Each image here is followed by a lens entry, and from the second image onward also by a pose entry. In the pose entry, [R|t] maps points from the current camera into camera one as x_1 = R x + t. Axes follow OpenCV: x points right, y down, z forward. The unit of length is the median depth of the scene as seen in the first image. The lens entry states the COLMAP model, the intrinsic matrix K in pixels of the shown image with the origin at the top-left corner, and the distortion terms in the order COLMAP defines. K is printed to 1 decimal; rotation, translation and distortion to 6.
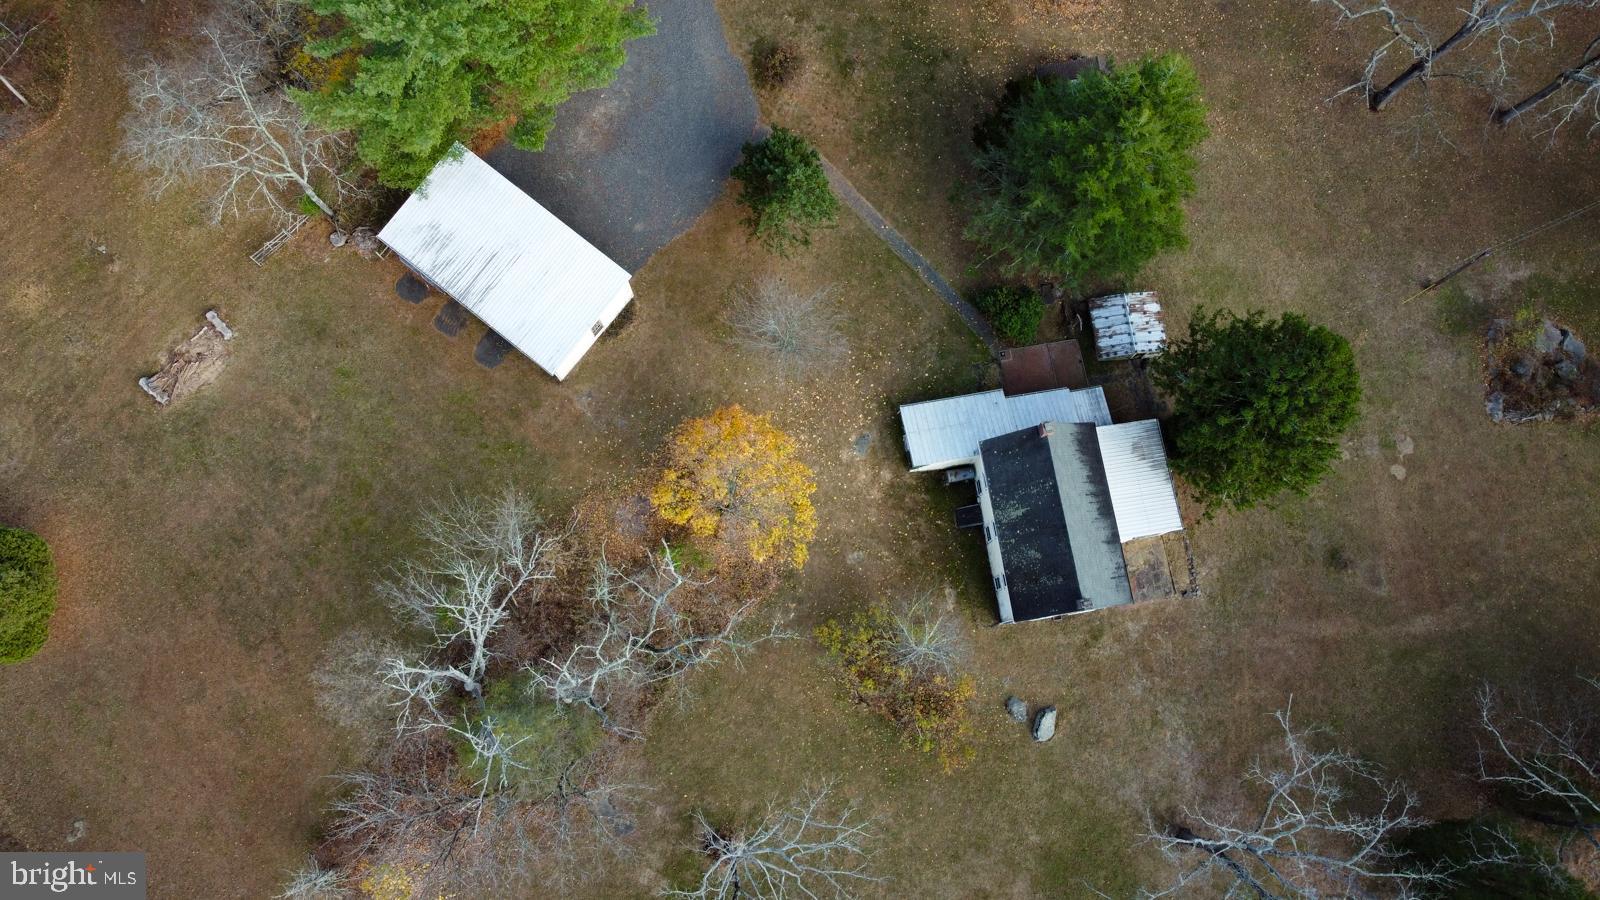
lens RADIAL K [[1211.6, 0, 795.4], [0, 1211.6, 448.0], [0, 0, 1]] dist [0.000562, -0.002558]
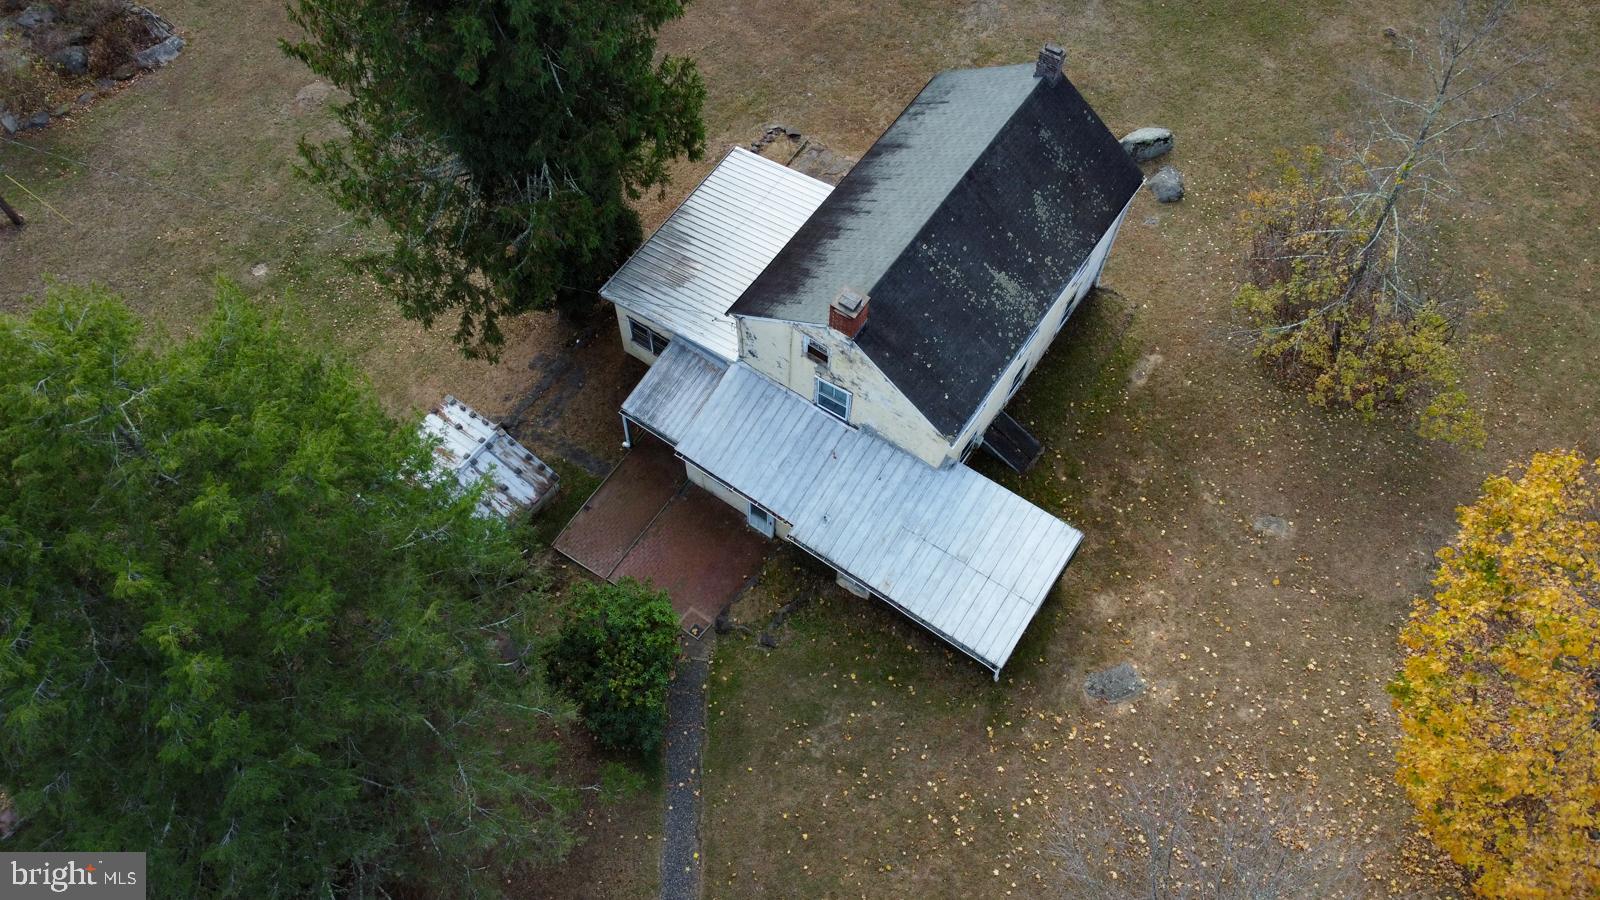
lens RADIAL K [[1211.6, 0, 795.4], [0, 1211.6, 448.0], [0, 0, 1]] dist [0.000562, -0.002558]
pose [[-0.716882, -0.626094, 0.306736, 0.057324], [0.678743, -0.526187, 0.512284, -0.250998], [-0.159338, 0.575442, 0.802171, 0.642447]]
